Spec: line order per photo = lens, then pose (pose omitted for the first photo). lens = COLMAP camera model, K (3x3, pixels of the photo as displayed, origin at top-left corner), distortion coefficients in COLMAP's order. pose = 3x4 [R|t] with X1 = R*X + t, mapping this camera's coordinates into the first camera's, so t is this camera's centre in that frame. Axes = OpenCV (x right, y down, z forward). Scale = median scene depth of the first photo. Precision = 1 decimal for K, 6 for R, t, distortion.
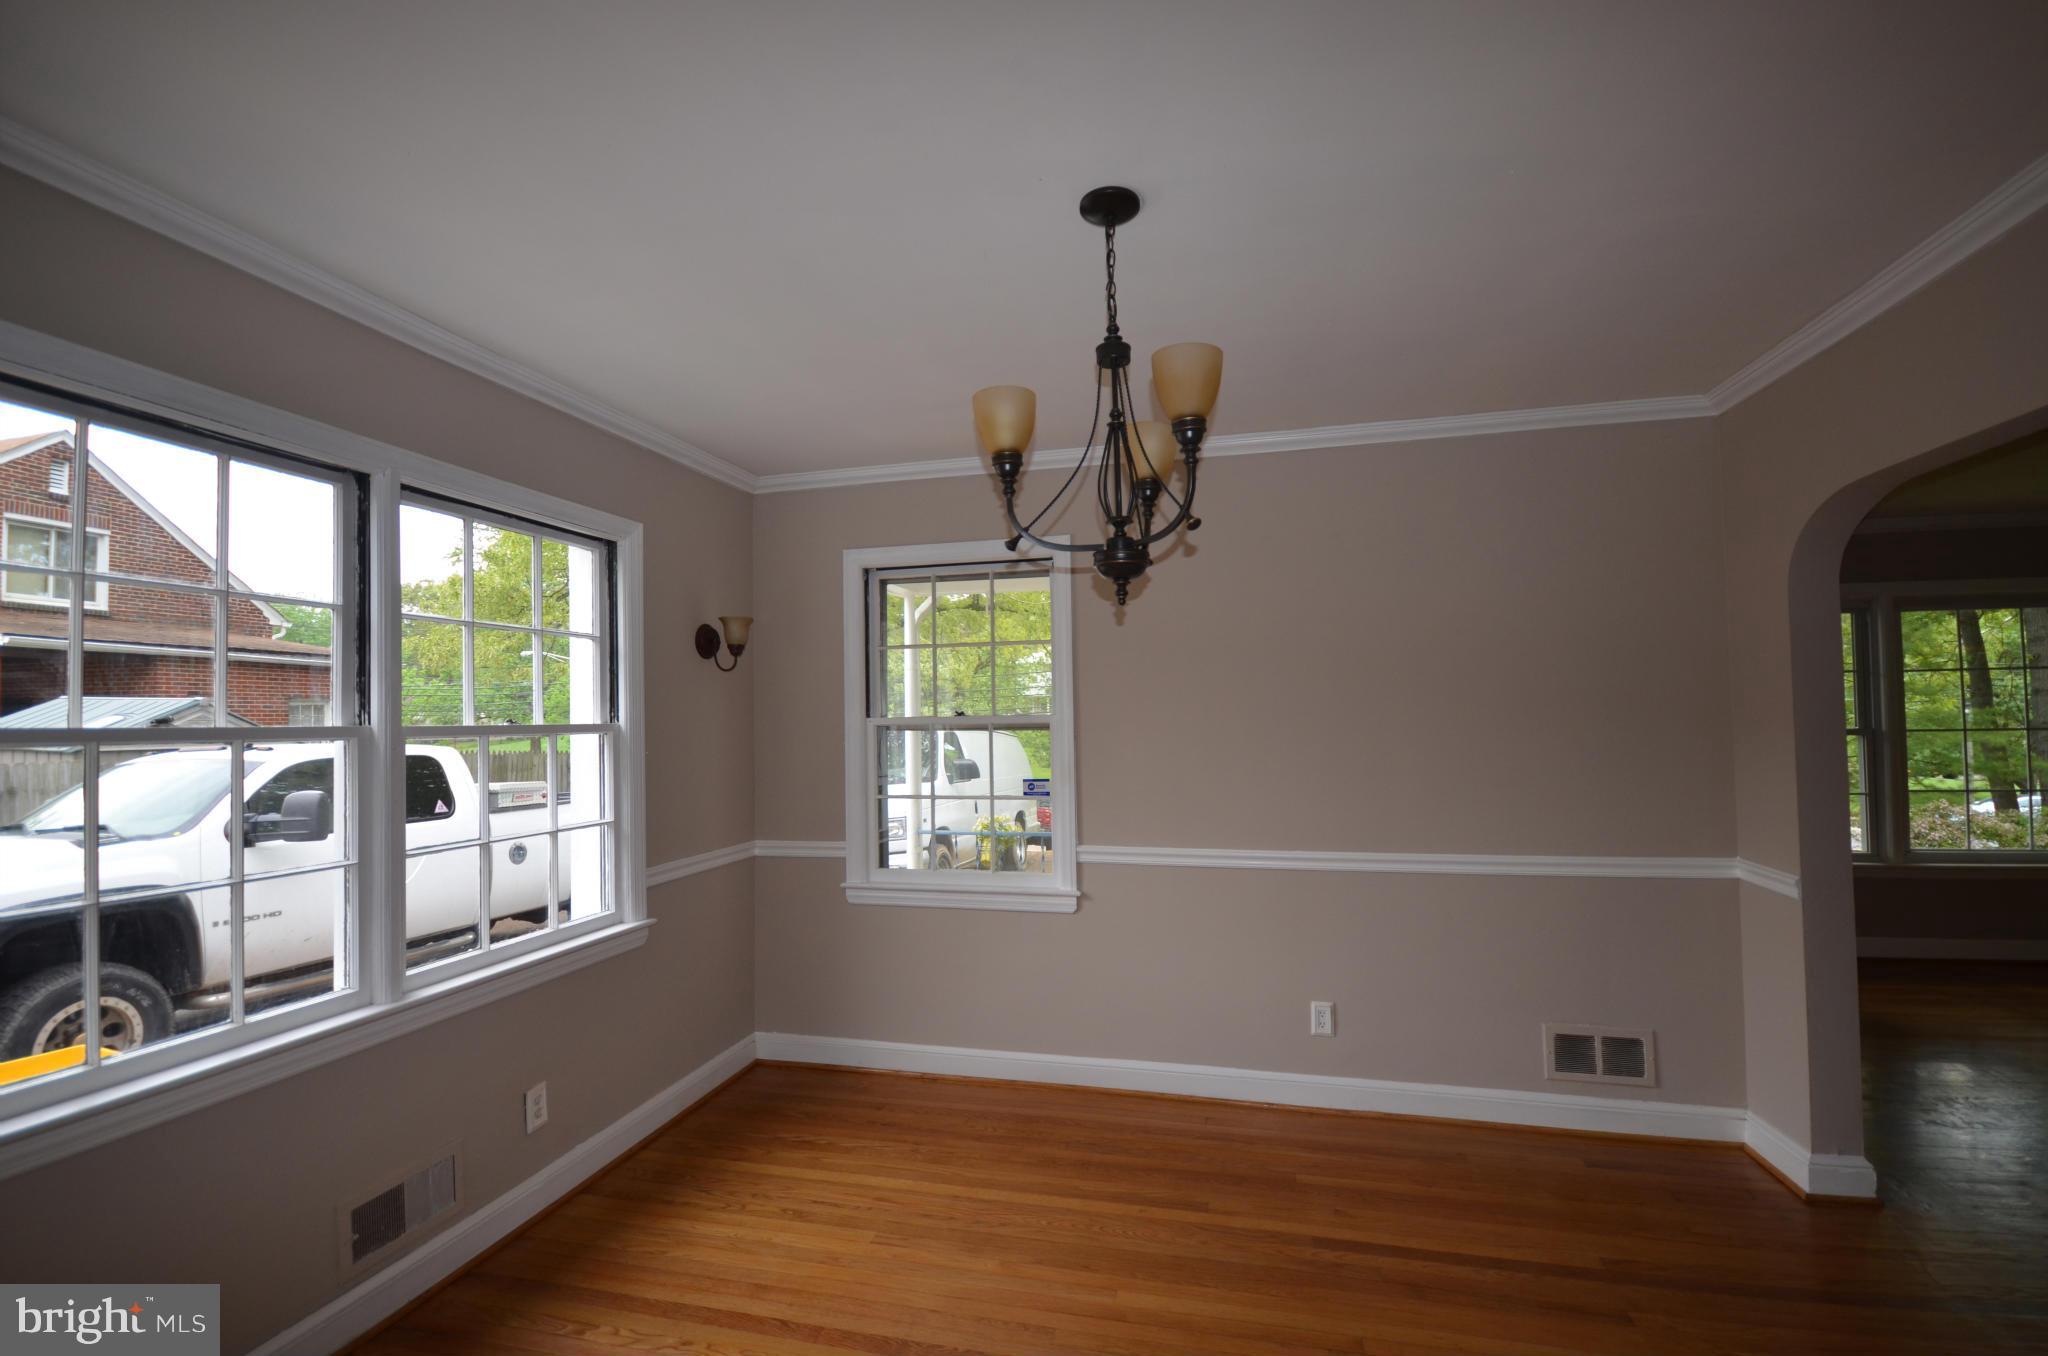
lens RADIAL K [[897.6, 0, 1038.4], [0, 897.6, 683.6], [0, 0, 1]] dist [0.013829, -0.014261]
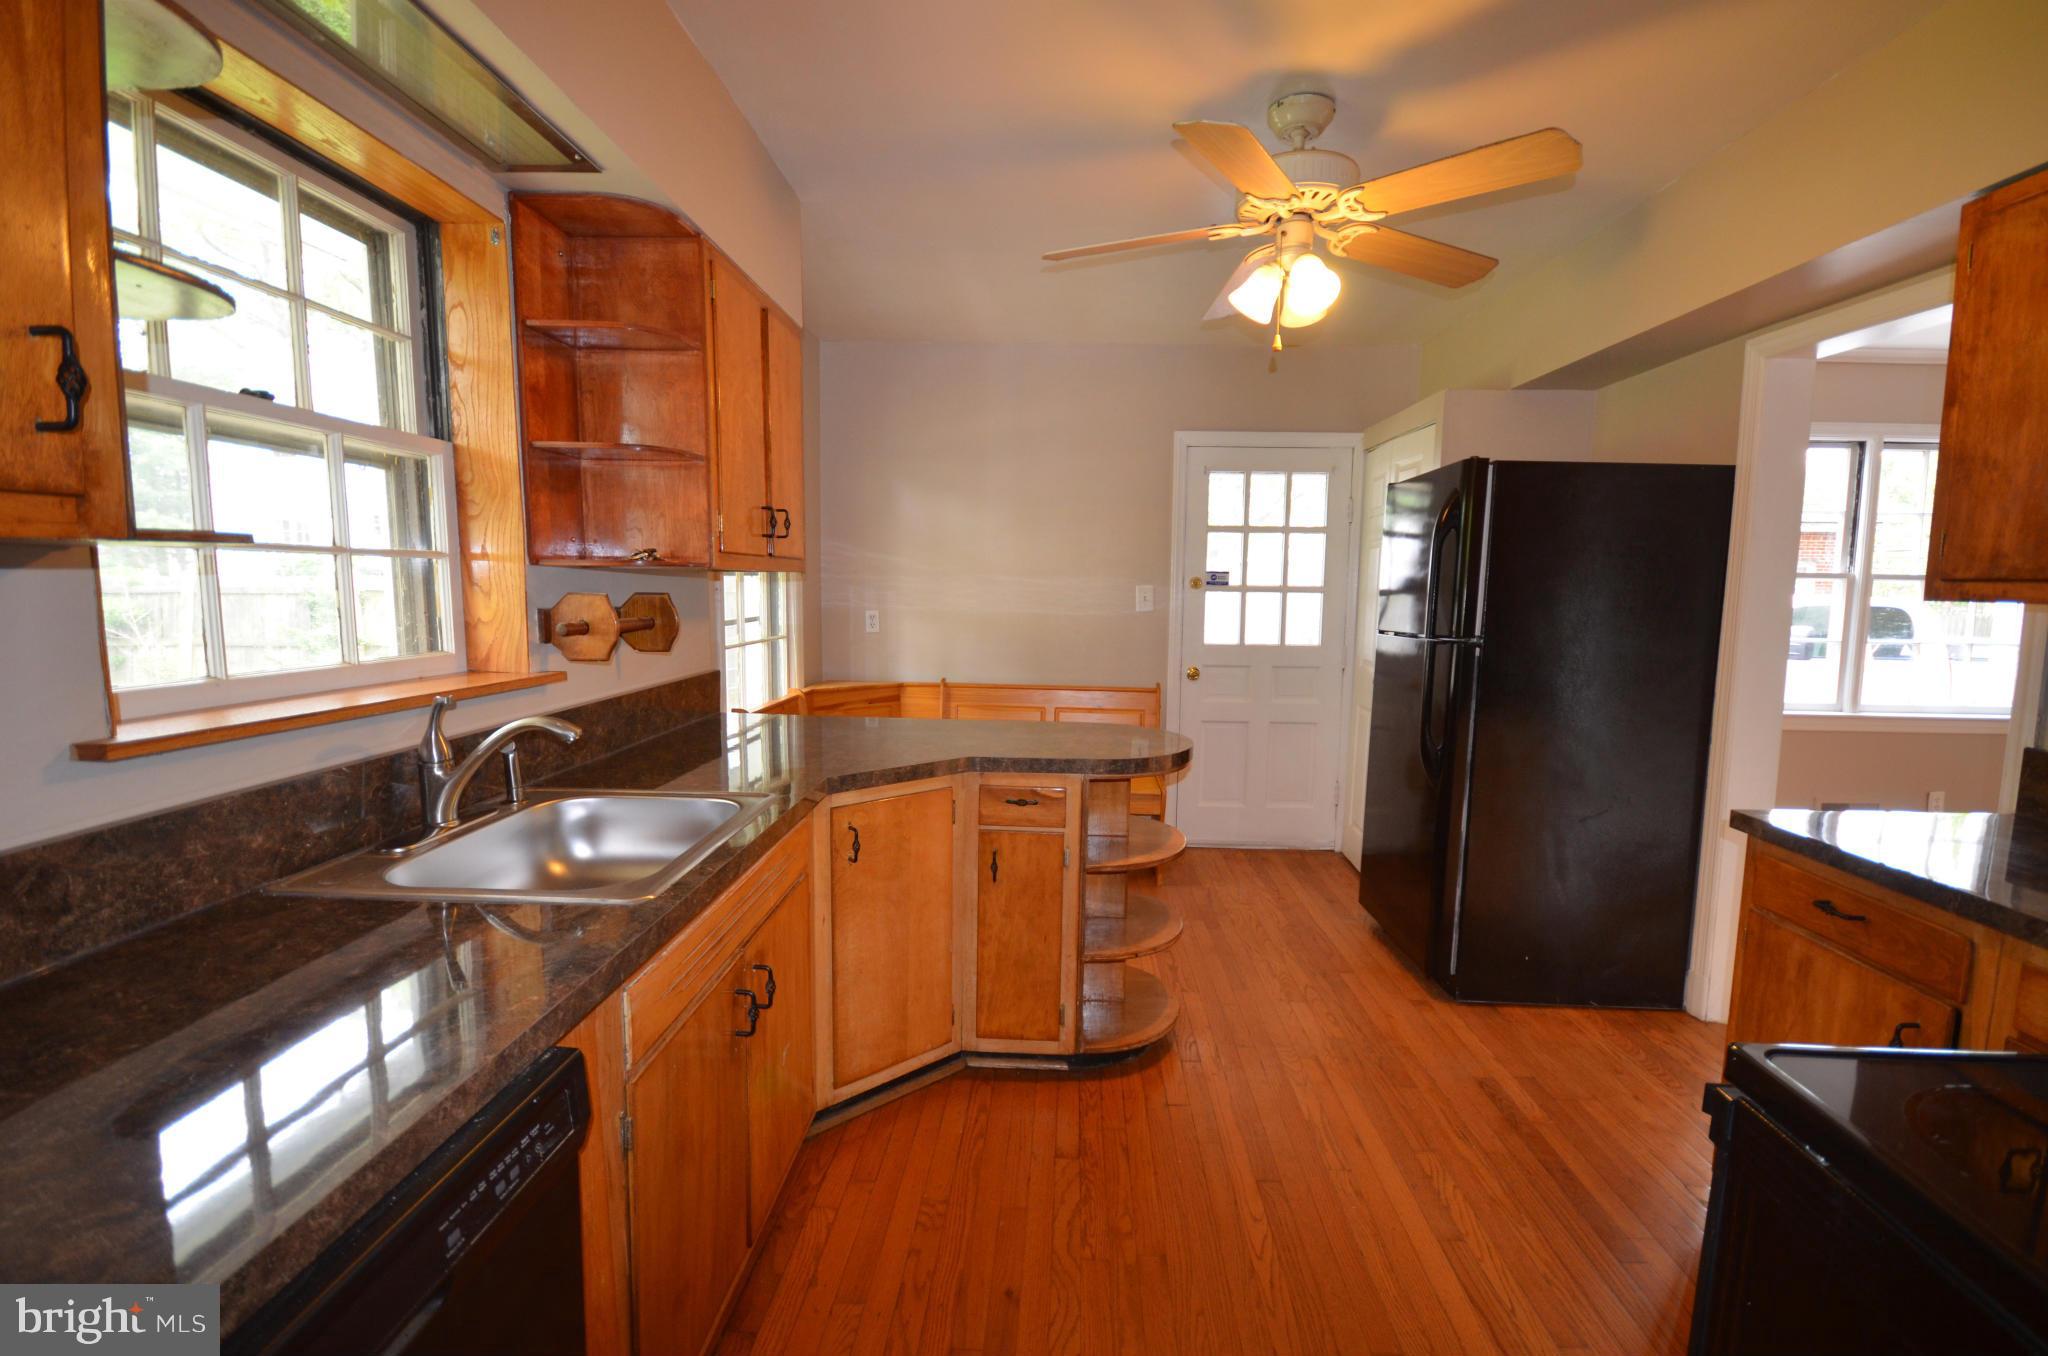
lens RADIAL K [[897.6, 0, 1038.4], [0, 897.6, 683.6], [0, 0, 1]] dist [0.013829, -0.014261]
pose [[0.195603, 0.131180, -0.971870, 0.908509], [0.013528, 0.990558, 0.136425, 0.005752], [0.980590, -0.039833, 0.191981, -1.208477]]
